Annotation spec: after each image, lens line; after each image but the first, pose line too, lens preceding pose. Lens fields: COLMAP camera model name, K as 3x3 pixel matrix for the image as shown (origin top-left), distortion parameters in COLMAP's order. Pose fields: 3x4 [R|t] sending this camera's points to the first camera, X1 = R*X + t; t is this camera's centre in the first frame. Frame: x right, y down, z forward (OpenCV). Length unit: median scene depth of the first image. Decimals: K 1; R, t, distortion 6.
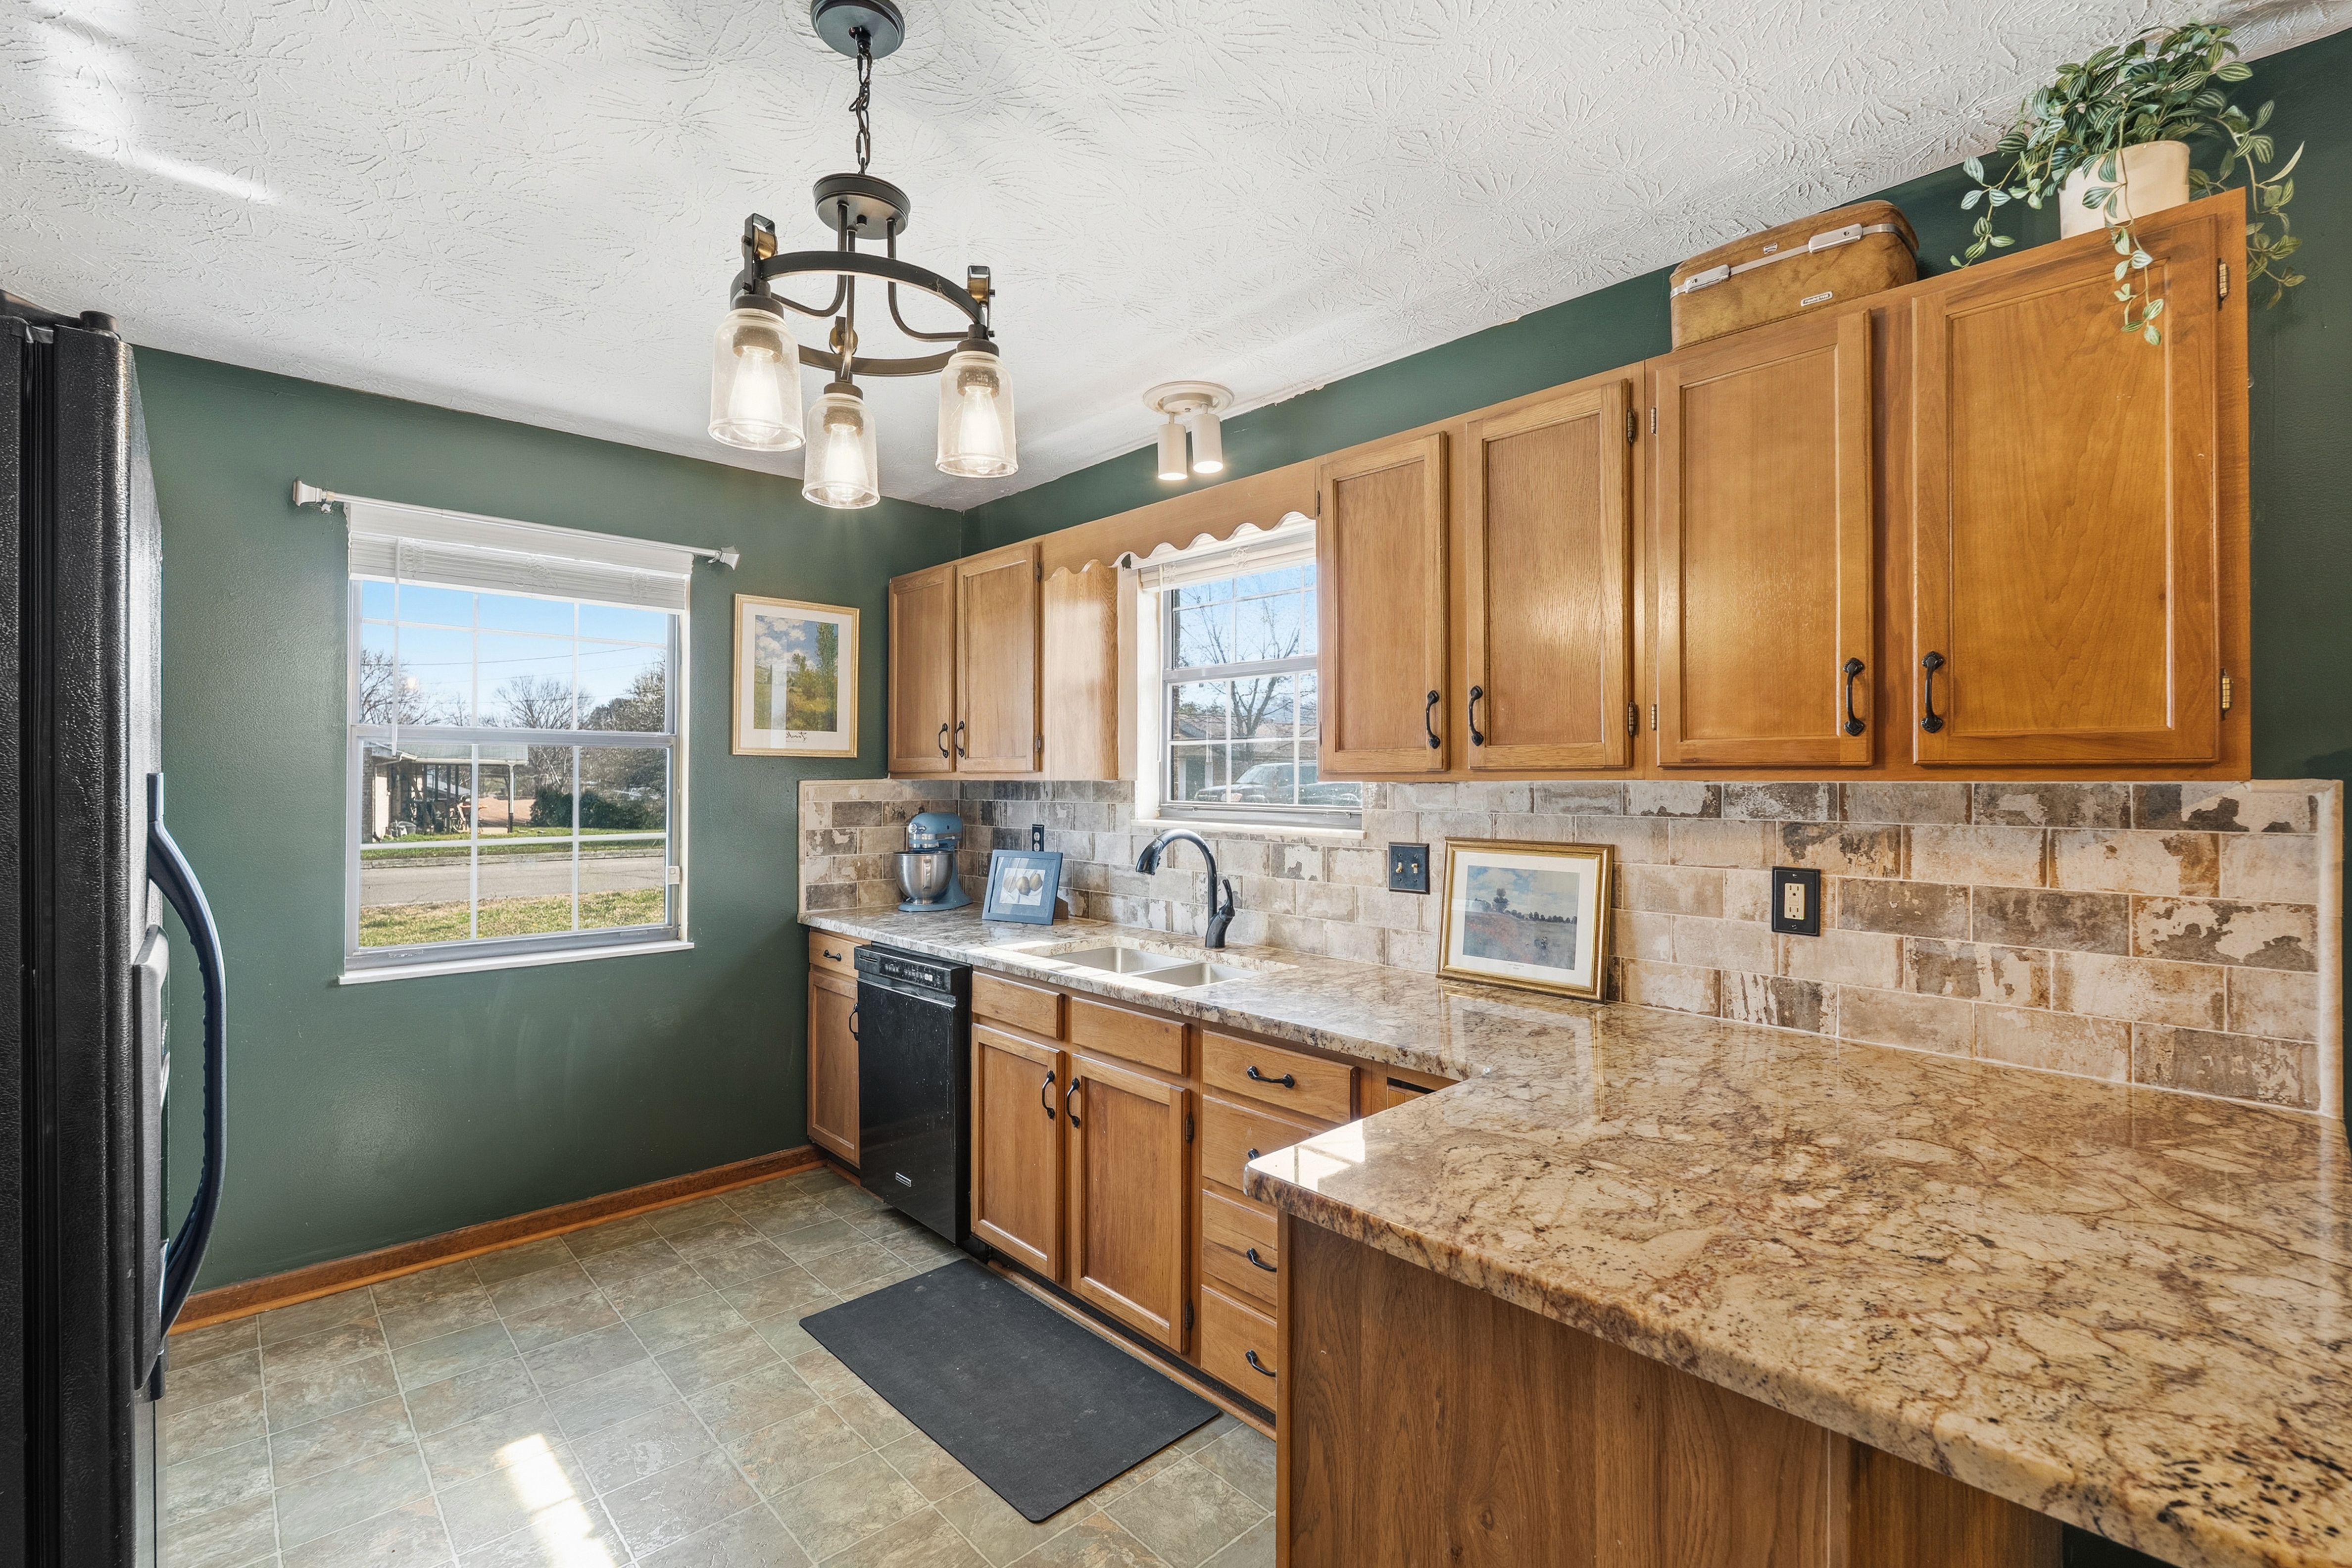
lens RADIAL K [[1035.4, 0, 1186.5], [0, 1035.4, 772.7], [0, 0, 1]] dist [-0.002270, 0.000257]
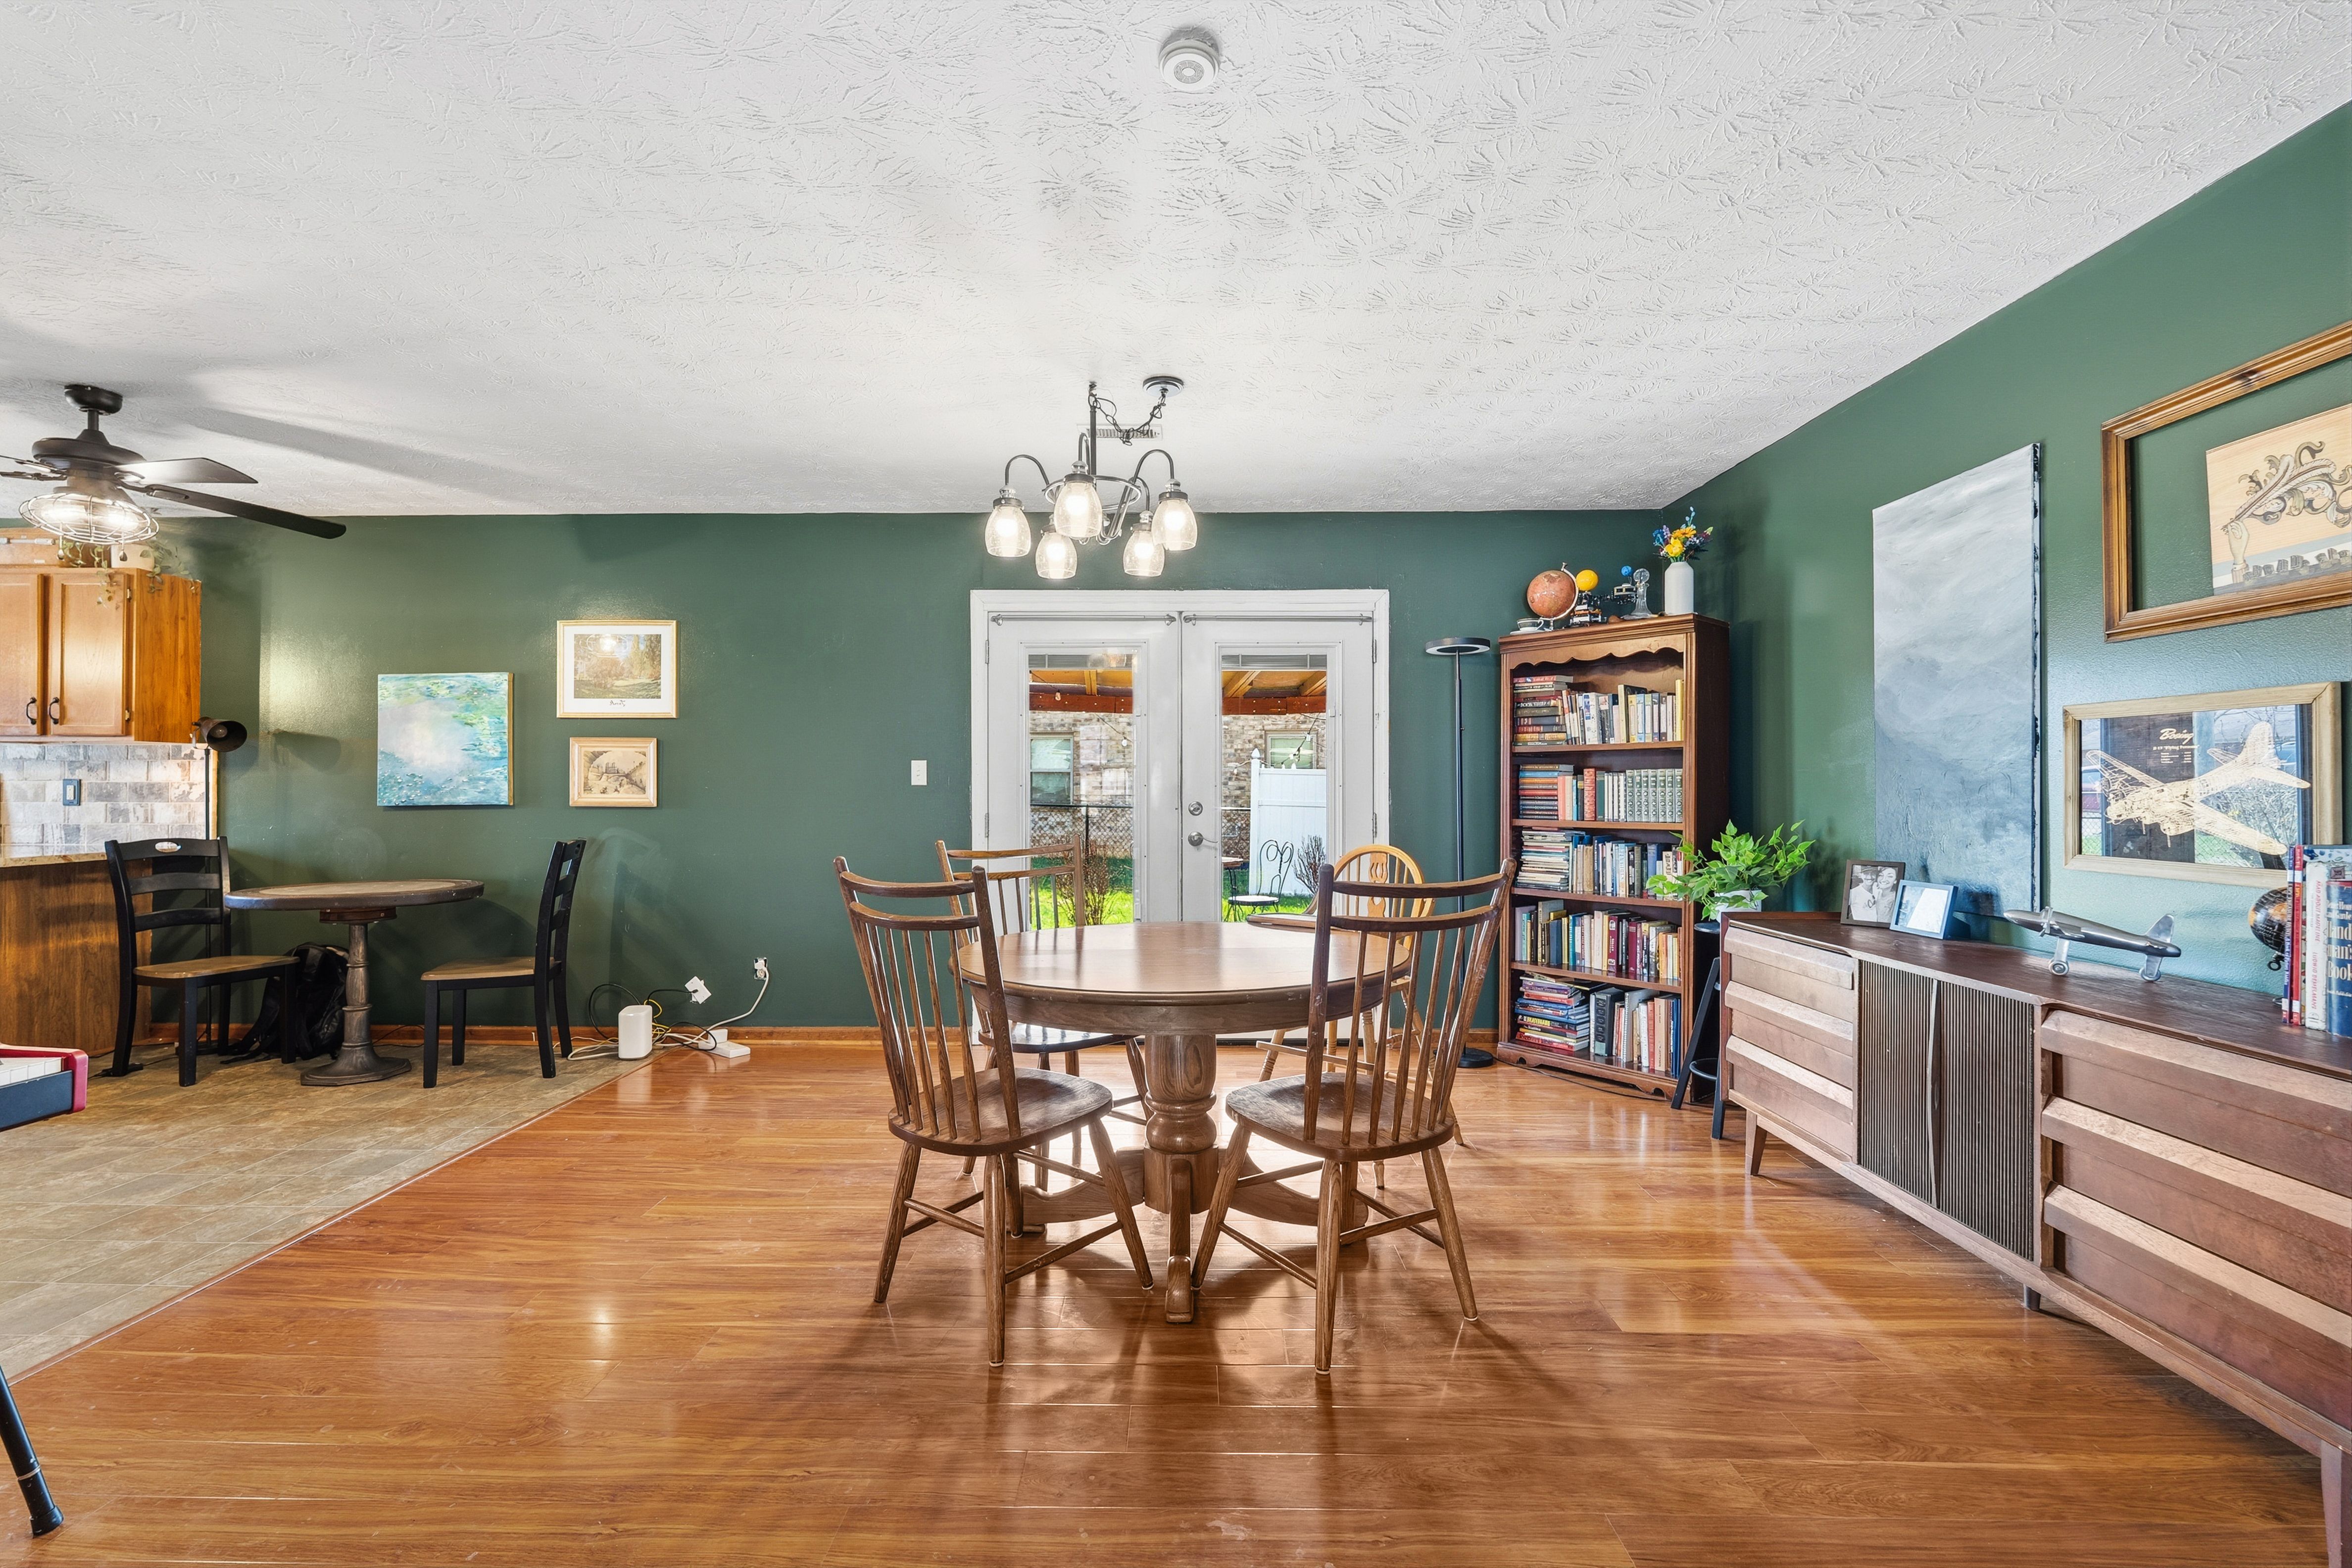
lens RADIAL K [[1035.4, 0, 1168.1], [0, 1035.4, 787.5], [0, 0, 1]] dist [-0.002270, 0.000257]
pose [[0.702767, 0.002260, 0.711416, 0.468343], [-0.006041, 0.999978, 0.002791, 0.062069], [-0.711394, -0.006259, 0.702765, -1.814716]]
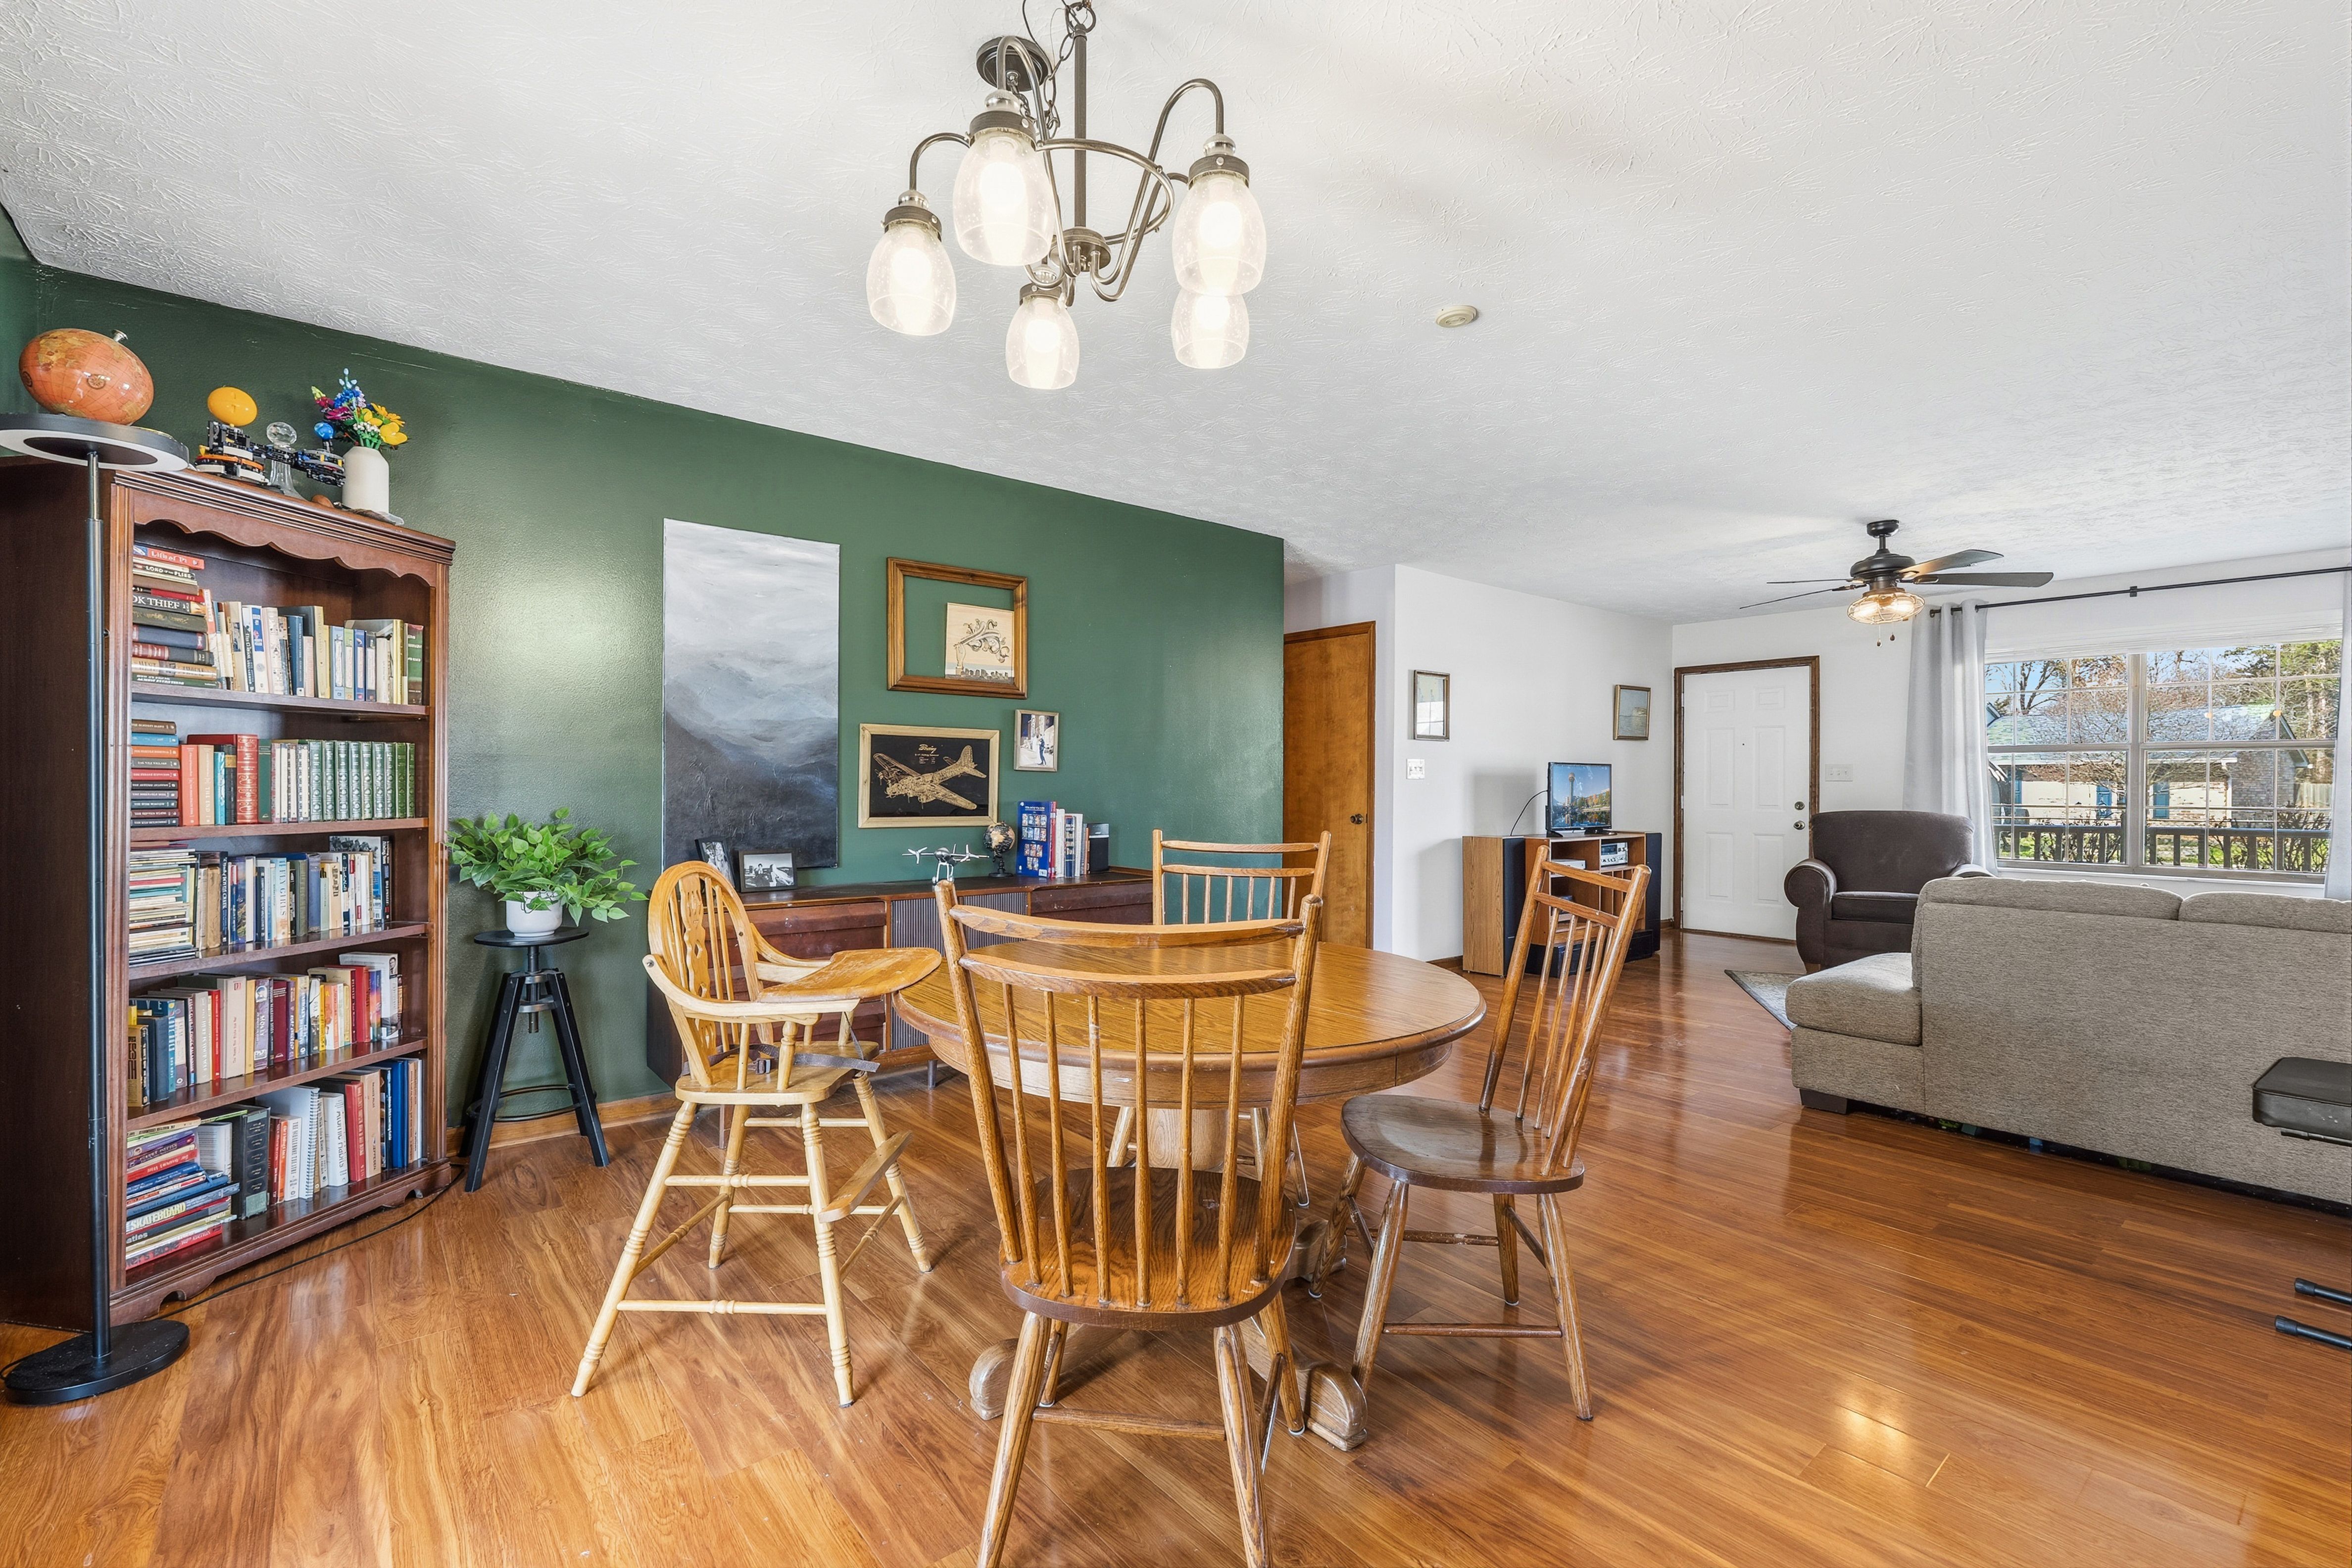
lens RADIAL K [[1035.4, 0, 1179.3], [0, 1035.4, 782.5], [0, 0, 1]] dist [-0.002270, 0.000257]
pose [[-0.998028, -0.006693, 0.062415, 1.128097], [-0.007250, 0.999936, -0.008709, 0.078048], [-0.062353, -0.009145, -0.998012, -0.360744]]
